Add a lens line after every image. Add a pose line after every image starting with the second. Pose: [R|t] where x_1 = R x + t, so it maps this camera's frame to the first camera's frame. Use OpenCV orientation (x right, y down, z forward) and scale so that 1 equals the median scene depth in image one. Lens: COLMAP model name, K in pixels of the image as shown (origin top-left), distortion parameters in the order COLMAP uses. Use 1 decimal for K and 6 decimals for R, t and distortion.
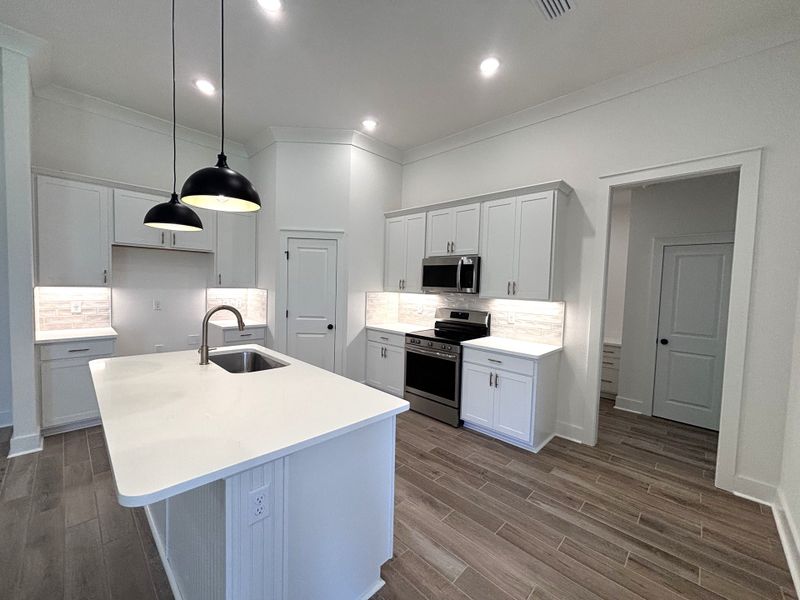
lens RADIAL K [[320.5, 0, 398.5], [0, 320.5, 301.1], [0, 0, 1]] dist [-0.012021, -0.000210]
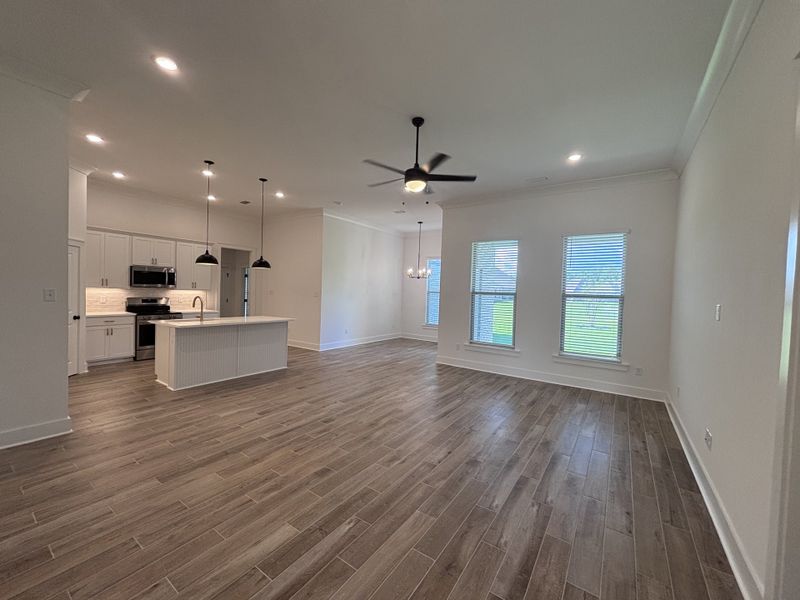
lens RADIAL K [[320.5, 0, 398.2], [0, 320.5, 296.7], [0, 0, 1]] dist [-0.012021, -0.000210]
pose [[-0.163324, -0.047874, 0.985410, -1.659320], [0.023672, 0.998344, 0.052425, -0.034179], [-0.986288, 0.031889, -0.161920, -0.012508]]
